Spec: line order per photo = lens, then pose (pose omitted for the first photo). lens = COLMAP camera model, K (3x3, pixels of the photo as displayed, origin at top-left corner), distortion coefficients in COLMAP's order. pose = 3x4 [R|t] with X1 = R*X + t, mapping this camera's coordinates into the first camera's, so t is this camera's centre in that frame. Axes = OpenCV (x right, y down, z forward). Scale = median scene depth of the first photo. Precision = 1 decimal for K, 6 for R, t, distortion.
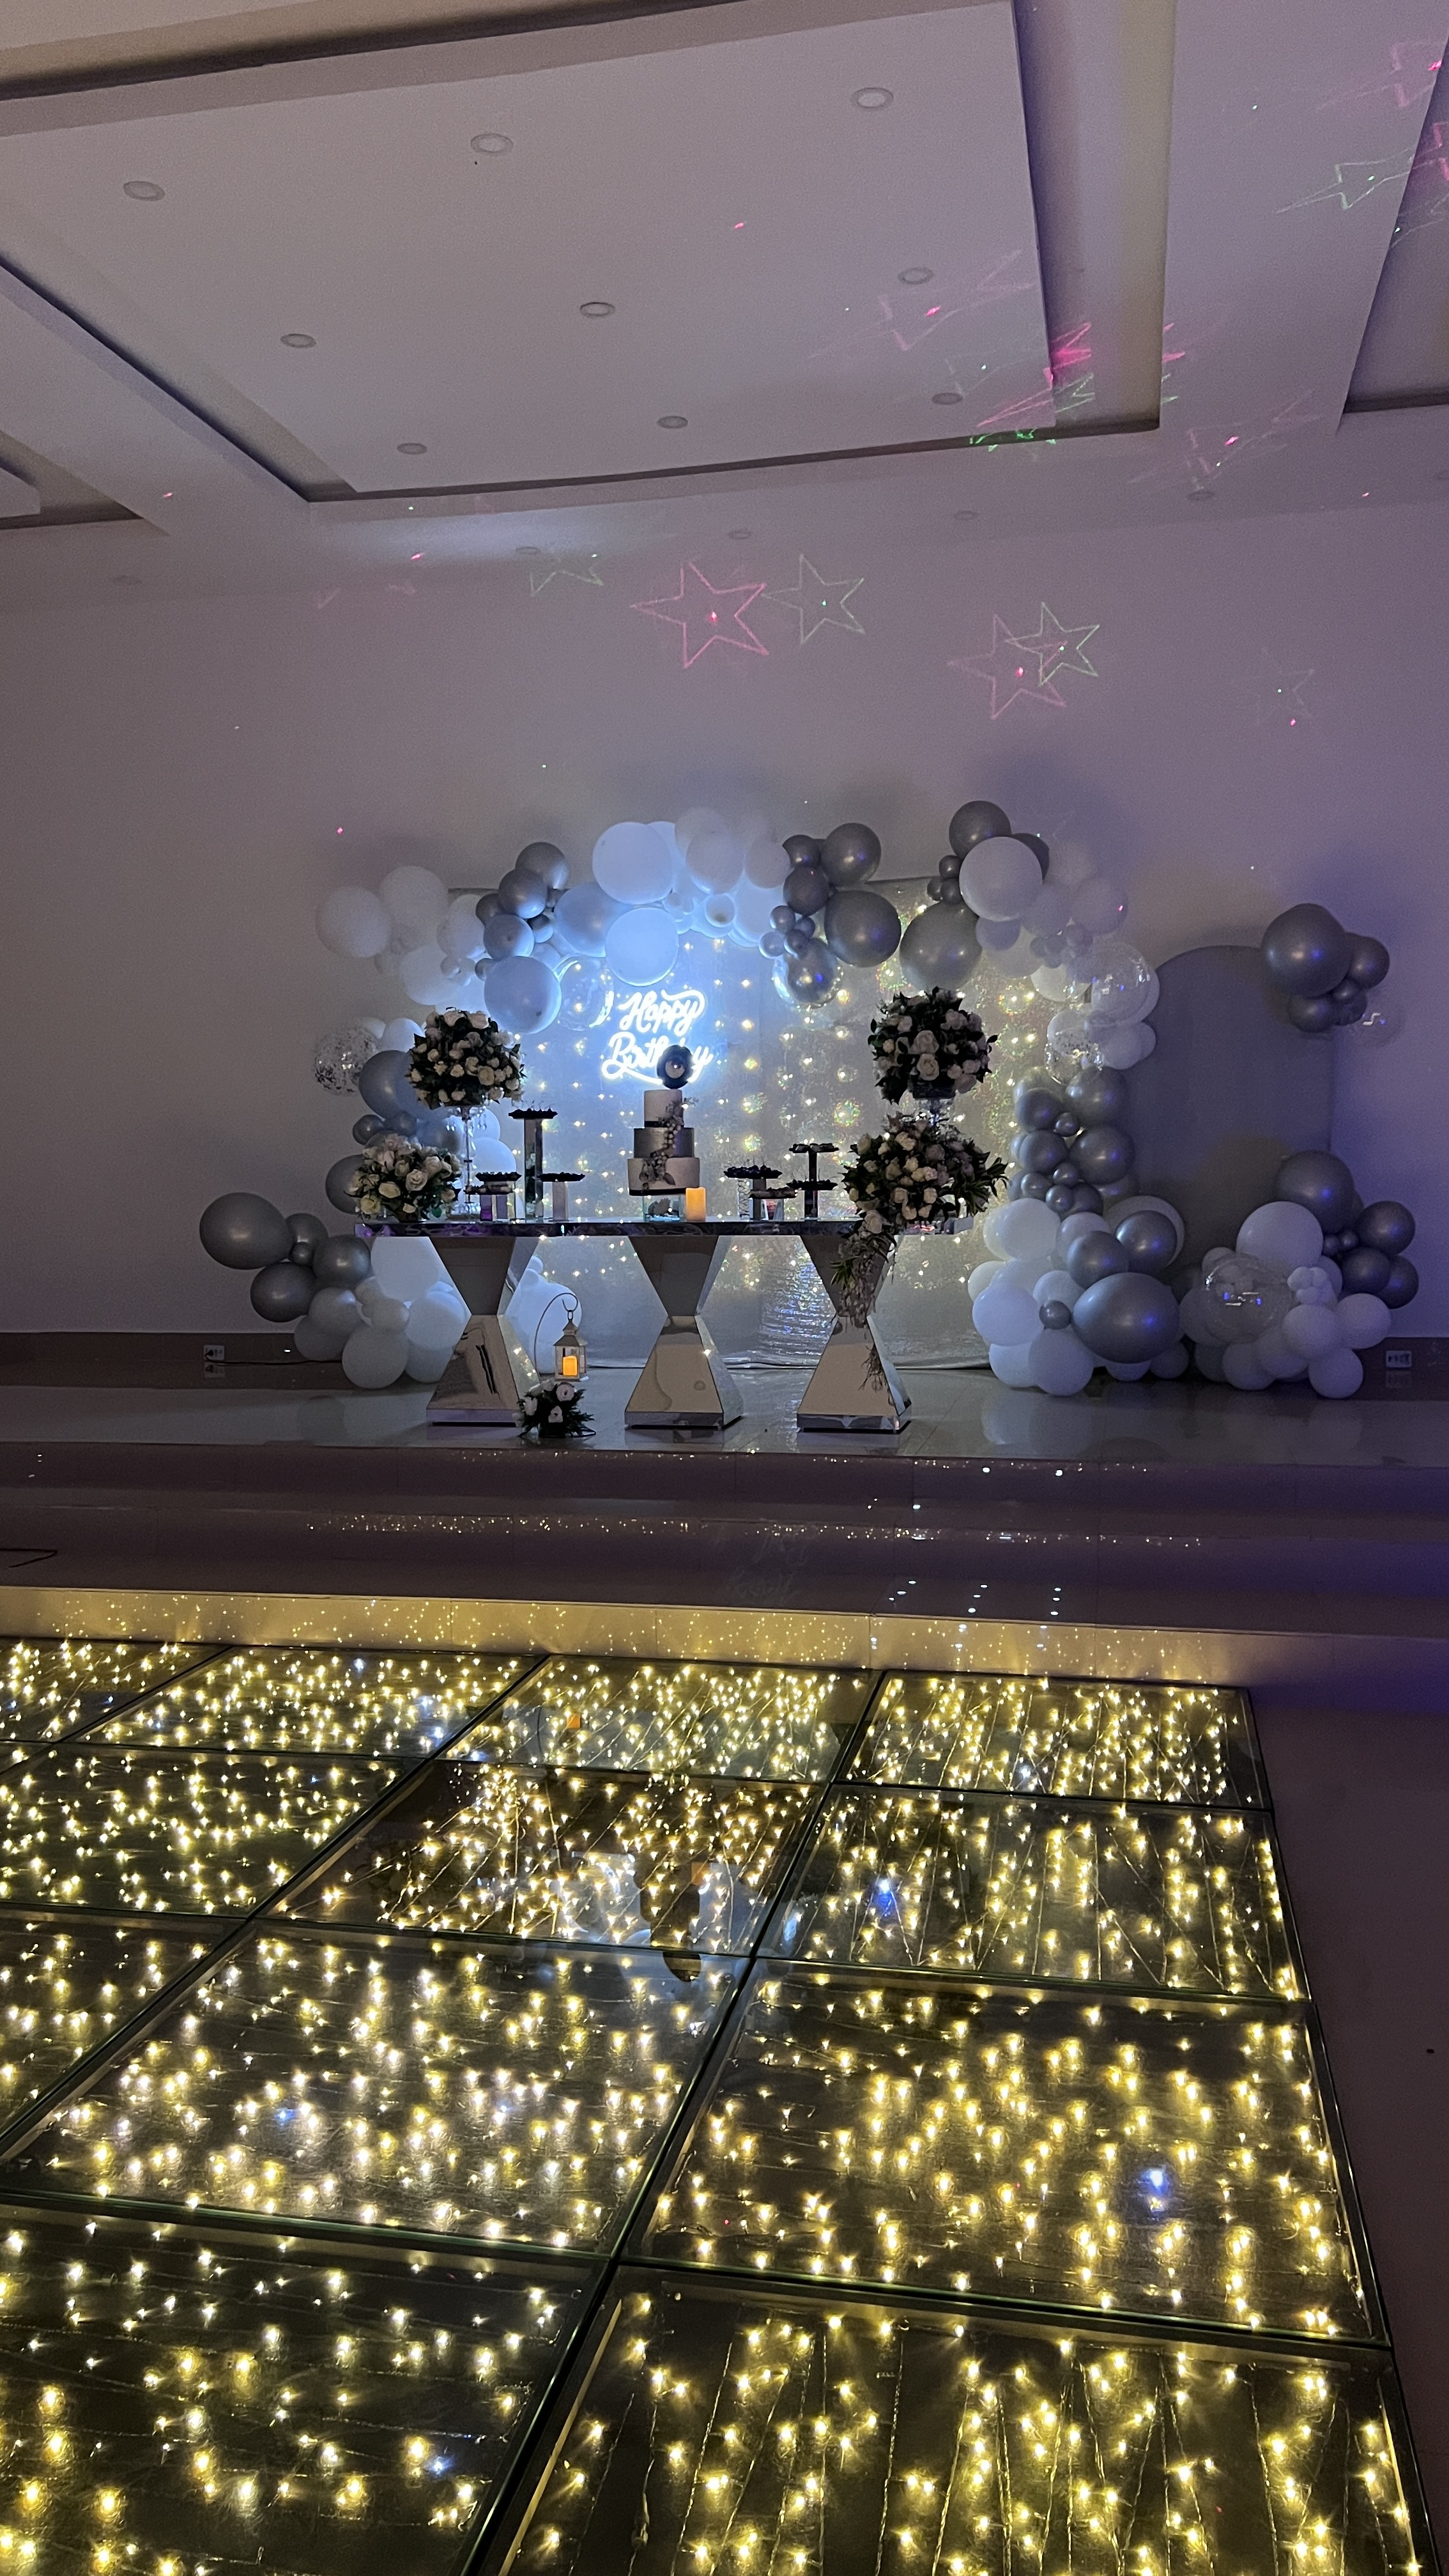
lens RADIAL K [[1946.5, 0, 724.1], [0, 1946.5, 1286.9], [0, 0, 1]] dist [0.004155, 0.000117]
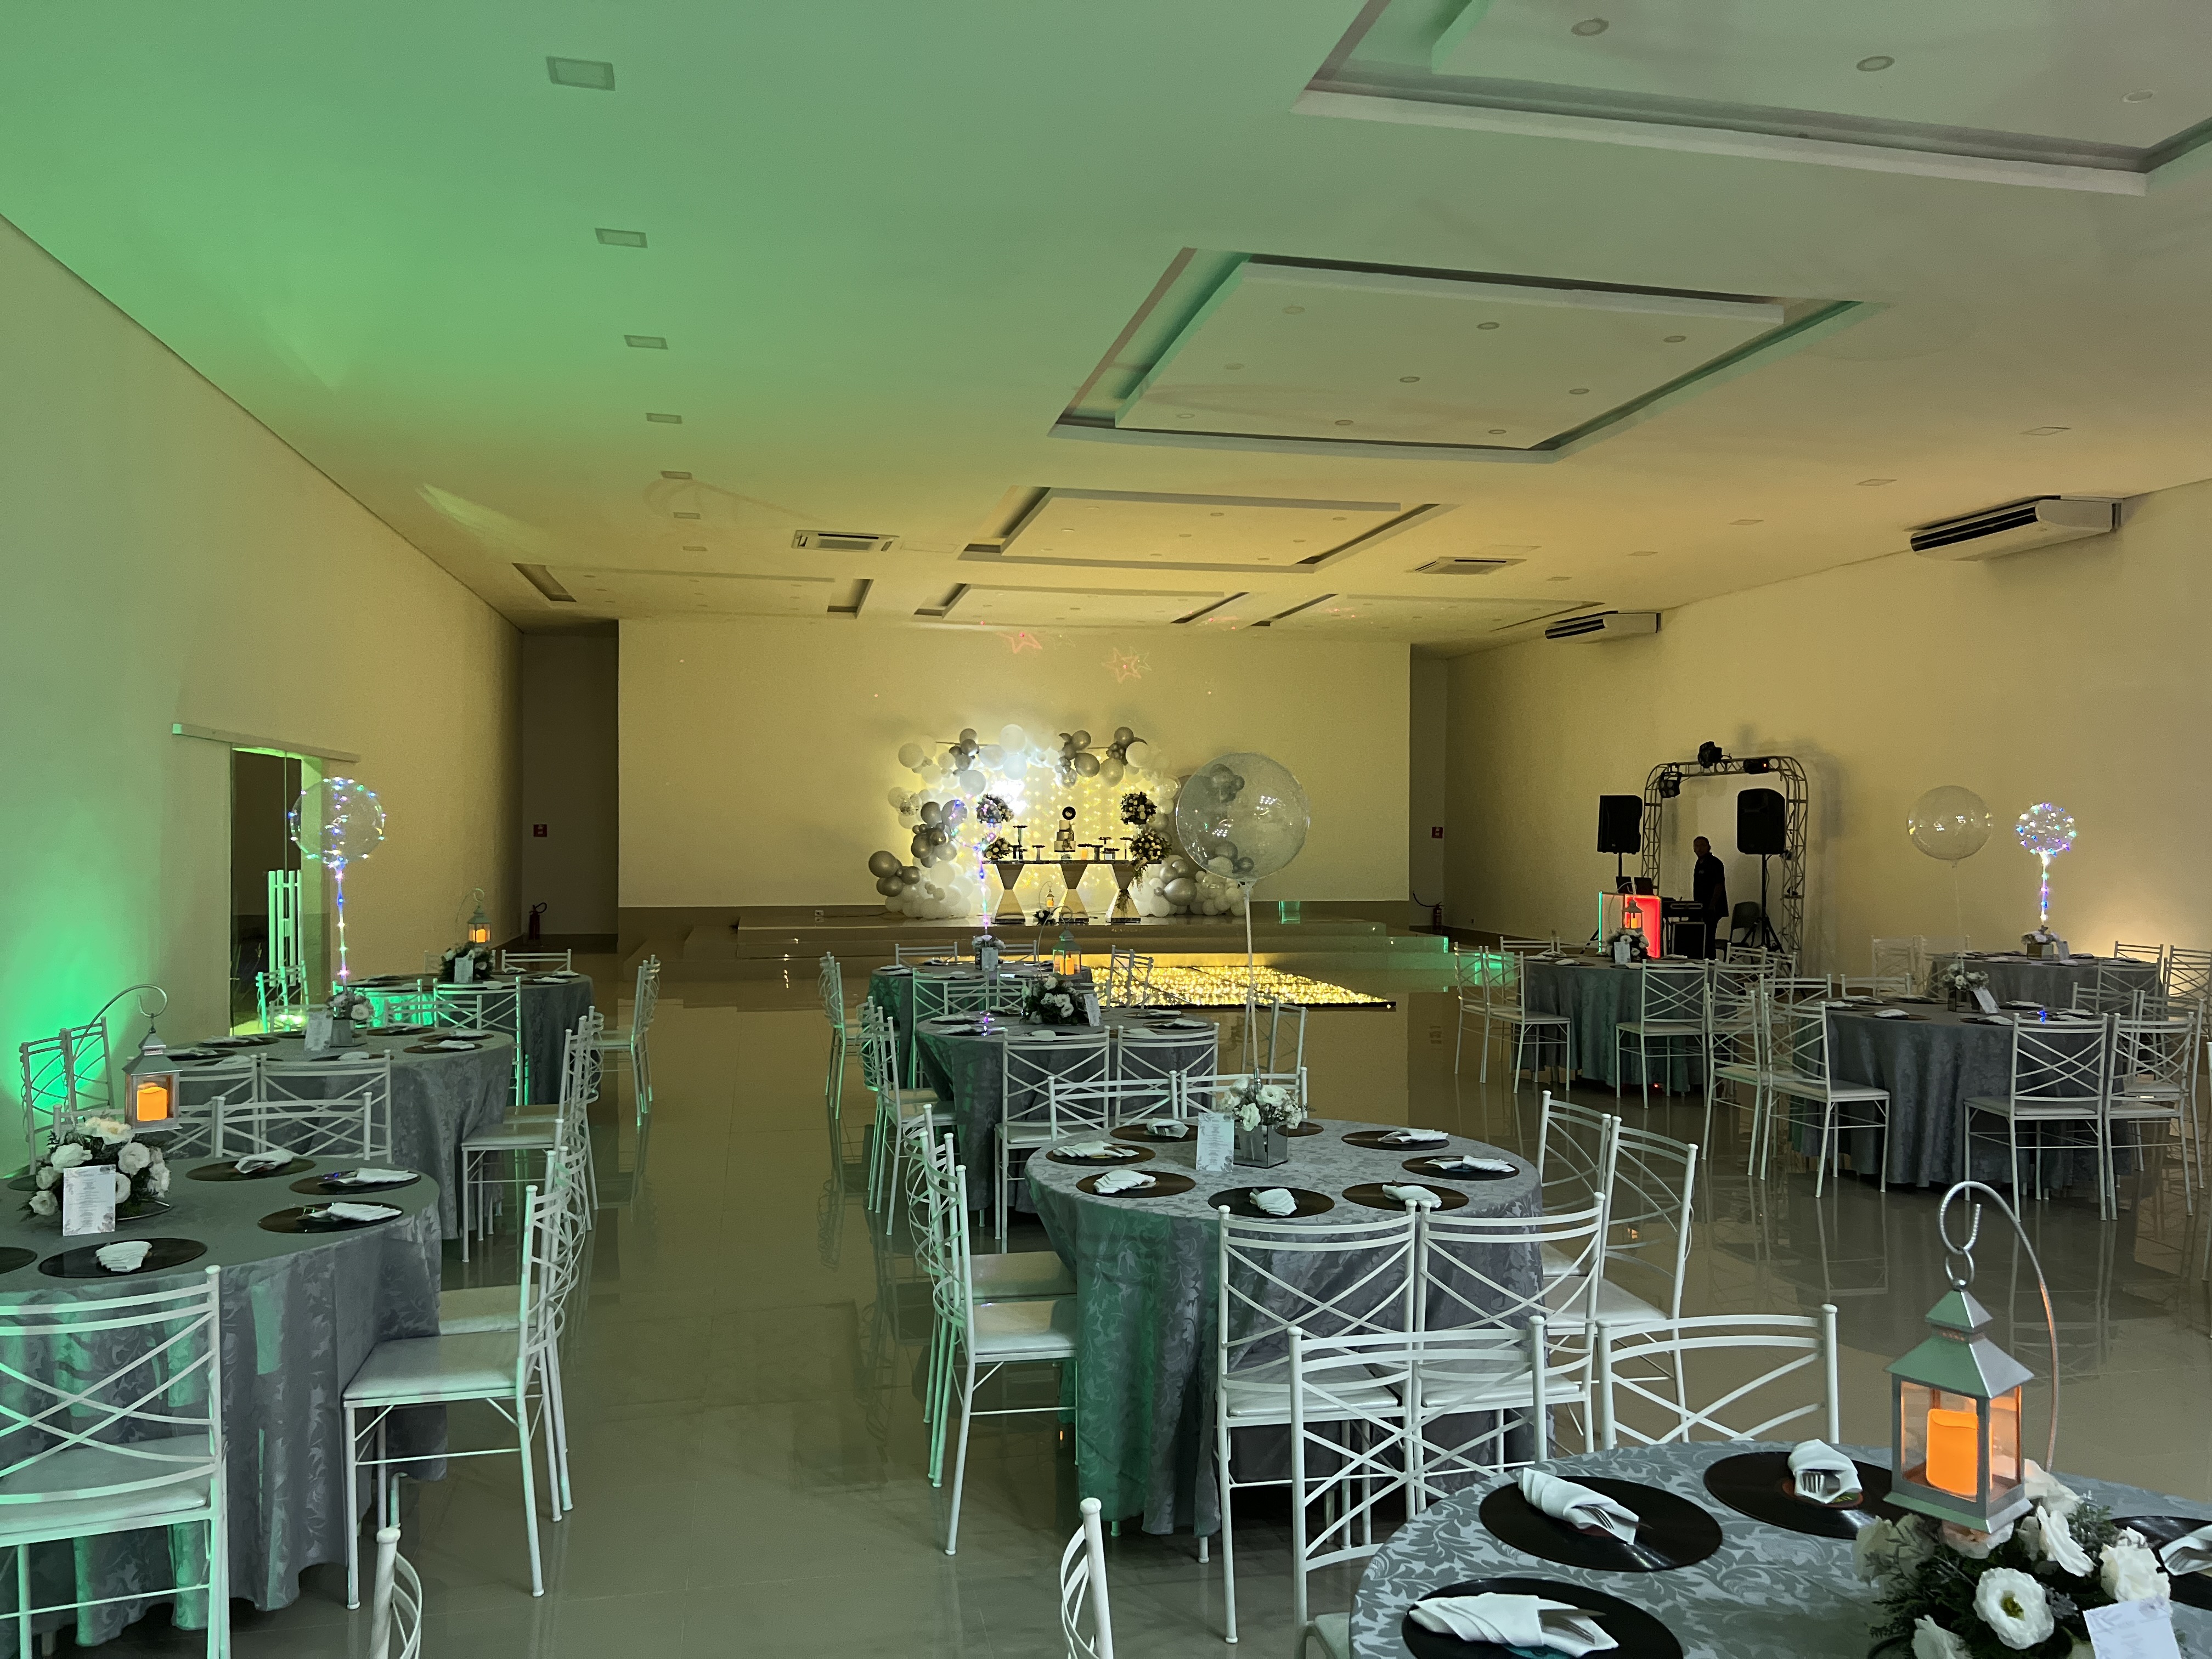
lens RADIAL K [[1668.1, 0, 1106.5], [0, 1668.1, 830.9], [0, 0, 1]] dist [0.014772, 0.002741]
pose [[0.917803, 0.014866, 0.396757, -0.990596], [0.010641, 0.998019, -0.062011, 0.083402], [-0.396893, 0.061136, 0.915827, -1.466218]]
